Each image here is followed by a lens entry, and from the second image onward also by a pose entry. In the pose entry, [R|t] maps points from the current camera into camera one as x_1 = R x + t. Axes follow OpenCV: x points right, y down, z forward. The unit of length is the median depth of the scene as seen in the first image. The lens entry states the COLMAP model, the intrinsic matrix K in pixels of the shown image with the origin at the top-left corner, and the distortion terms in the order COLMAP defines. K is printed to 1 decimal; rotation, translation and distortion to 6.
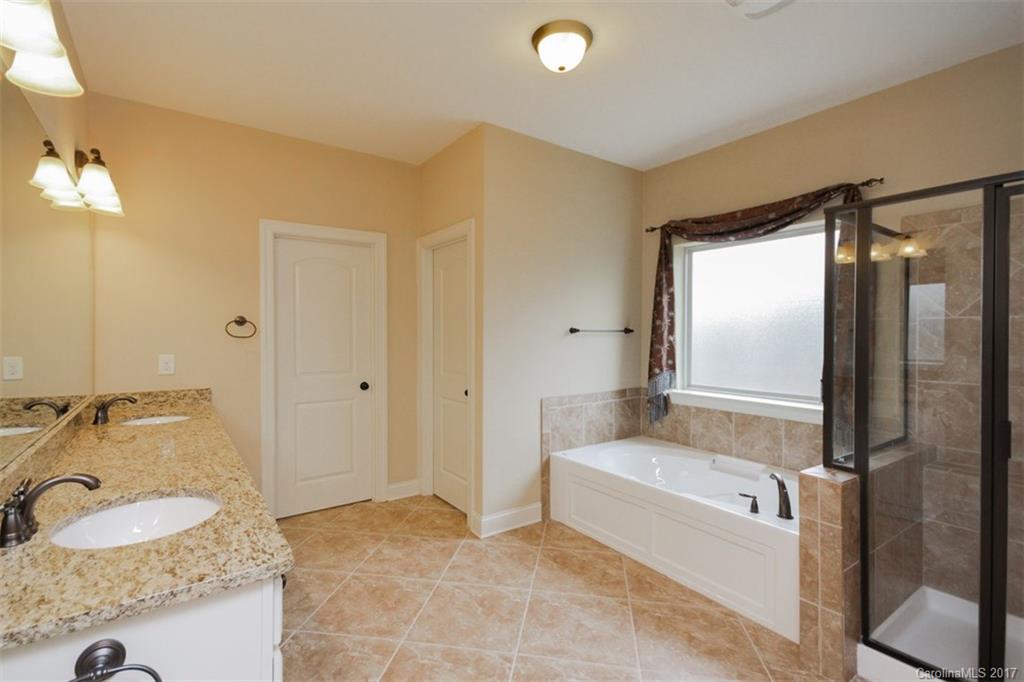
lens RADIAL K [[474.6, 0, 512.0], [0, 474.6, 341.0], [0, 0, 1]] dist [0.013748, -0.000808]
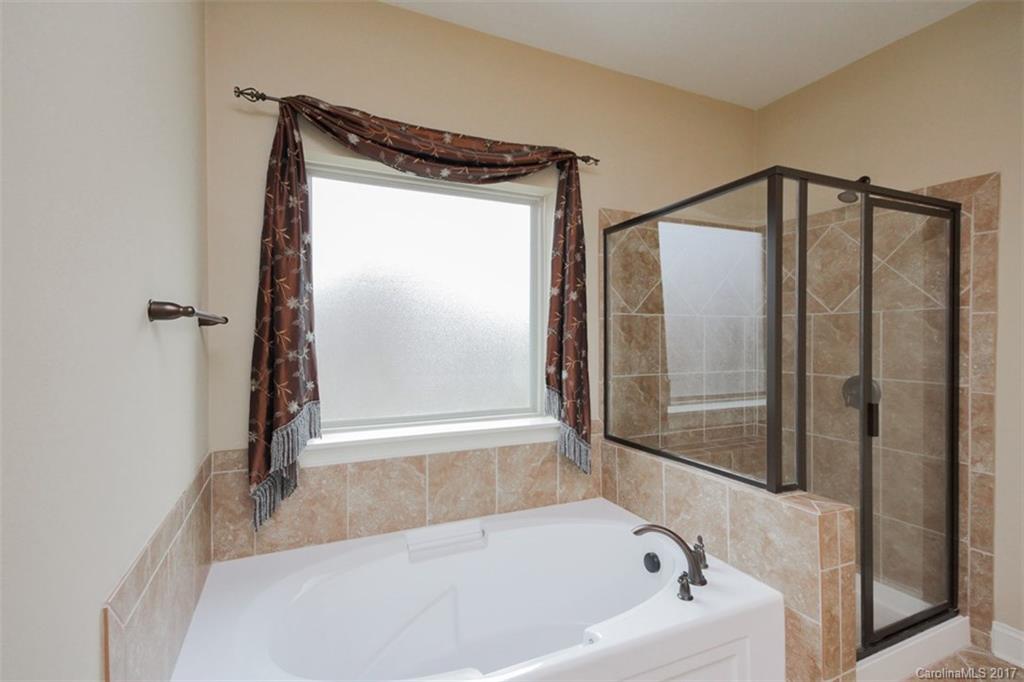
lens RADIAL K [[474.6, 0, 512.0], [0, 474.6, 341.0], [0, 0, 1]] dist [0.013748, -0.000808]
pose [[0.189853, -0.014039, 0.981712, -0.126062], [0.018032, 0.999779, 0.010810, -0.003774], [-0.981647, 0.015650, 0.190064, 0.800243]]
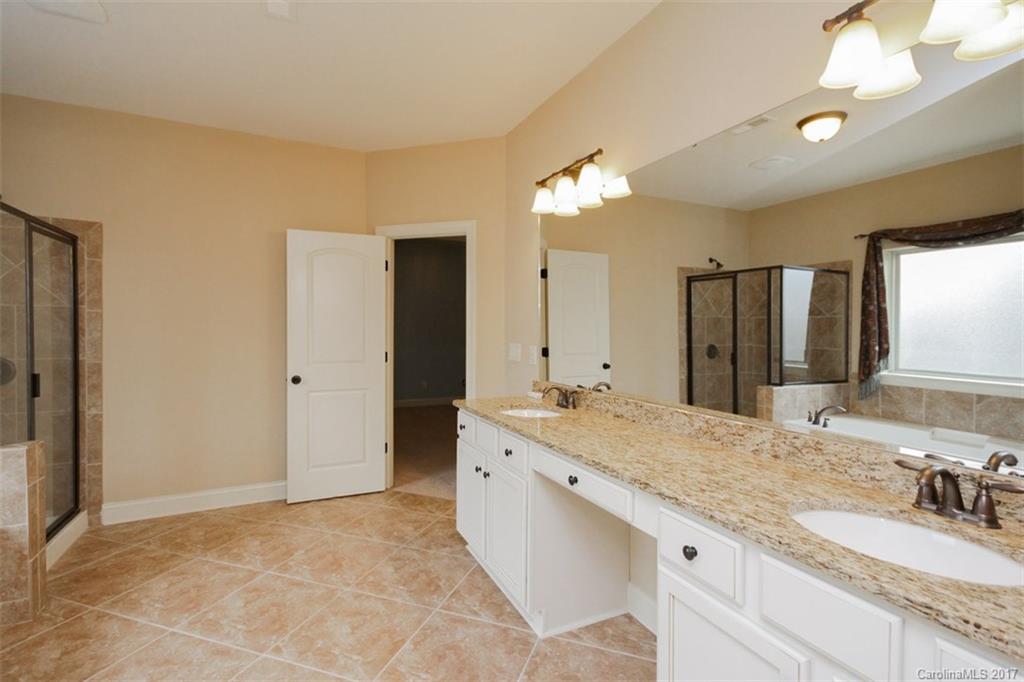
lens RADIAL K [[474.6, 0, 512.0], [0, 474.6, 341.0], [0, 0, 1]] dist [0.013748, -0.000808]
pose [[-0.986915, -0.015889, 0.160455, -0.386475], [-0.009707, 0.999183, 0.039240, -0.007578], [-0.160947, 0.037169, -0.986263, 1.138507]]
